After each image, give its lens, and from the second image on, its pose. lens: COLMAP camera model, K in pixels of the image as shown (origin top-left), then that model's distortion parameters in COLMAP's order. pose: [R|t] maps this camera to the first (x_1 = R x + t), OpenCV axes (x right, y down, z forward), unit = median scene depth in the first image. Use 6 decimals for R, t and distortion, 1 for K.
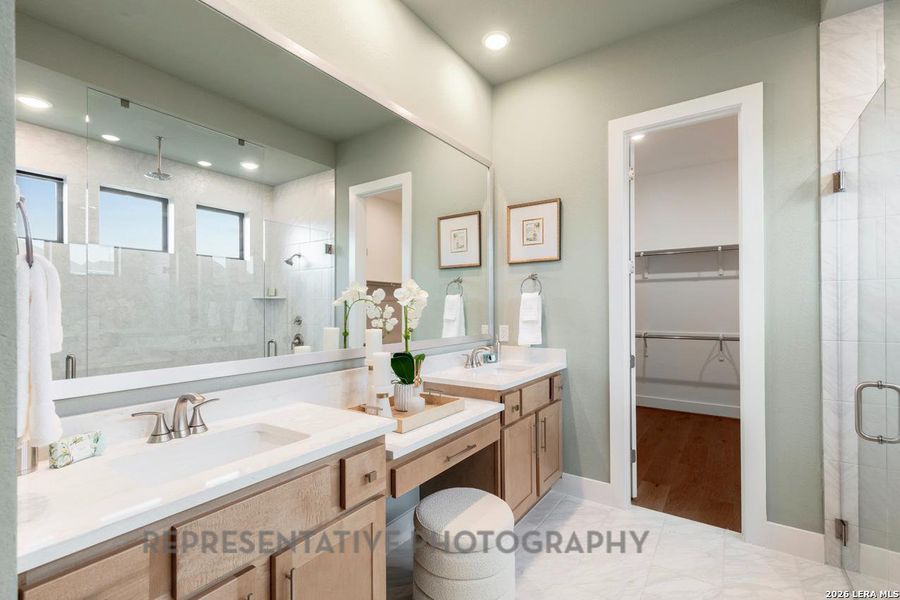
lens RADIAL K [[408.4, 0, 447.2], [0, 408.4, 302.3], [0, 0, 1]] dist [0.014382, -0.001271]
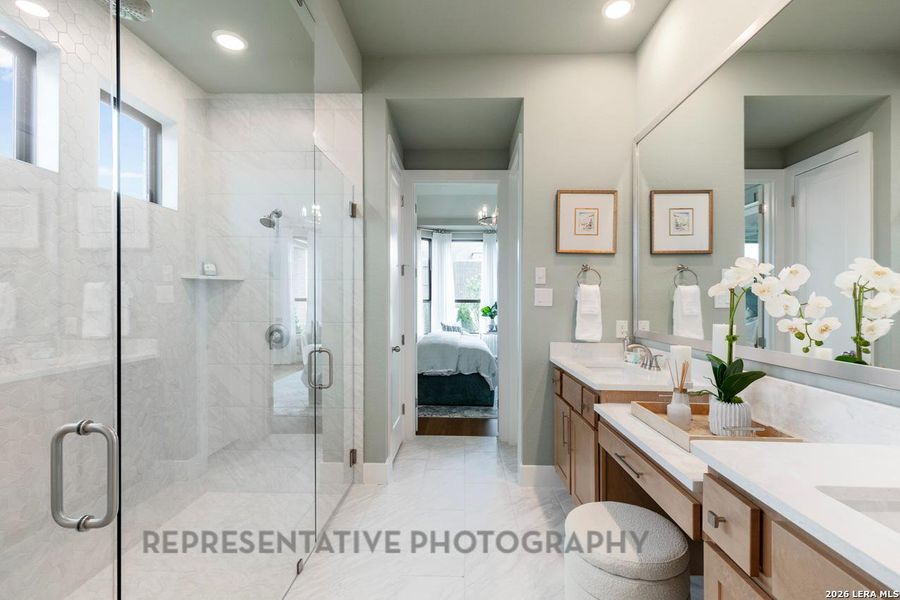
lens RADIAL K [[408.4, 0, 451.6], [0, 408.4, 296.7], [0, 0, 1]] dist [0.014382, -0.001271]
pose [[0.836429, 0.022349, 0.547619, -0.729936], [-0.021873, 0.999733, -0.007391, 0.018712], [-0.547638, -0.005795, 0.836695, 0.488903]]
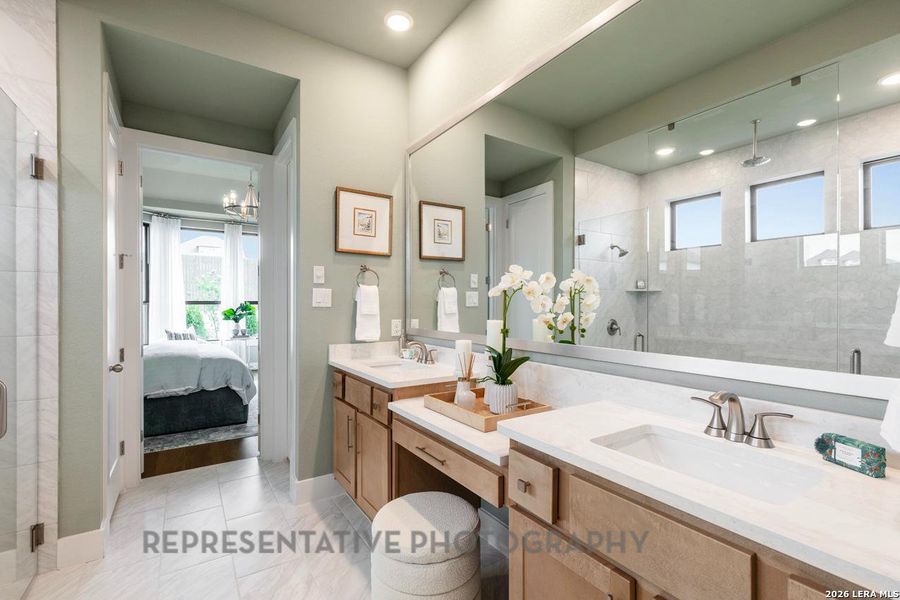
lens RADIAL K [[408.4, 0, 449.6], [0, 408.4, 297.9], [0, 0, 1]] dist [0.014382, -0.001271]
pose [[0.375672, 0.021389, 0.926506, -0.757574], [-0.013707, 0.999753, -0.017522, 0.020518], [-0.926651, -0.006117, 0.375873, 0.568880]]
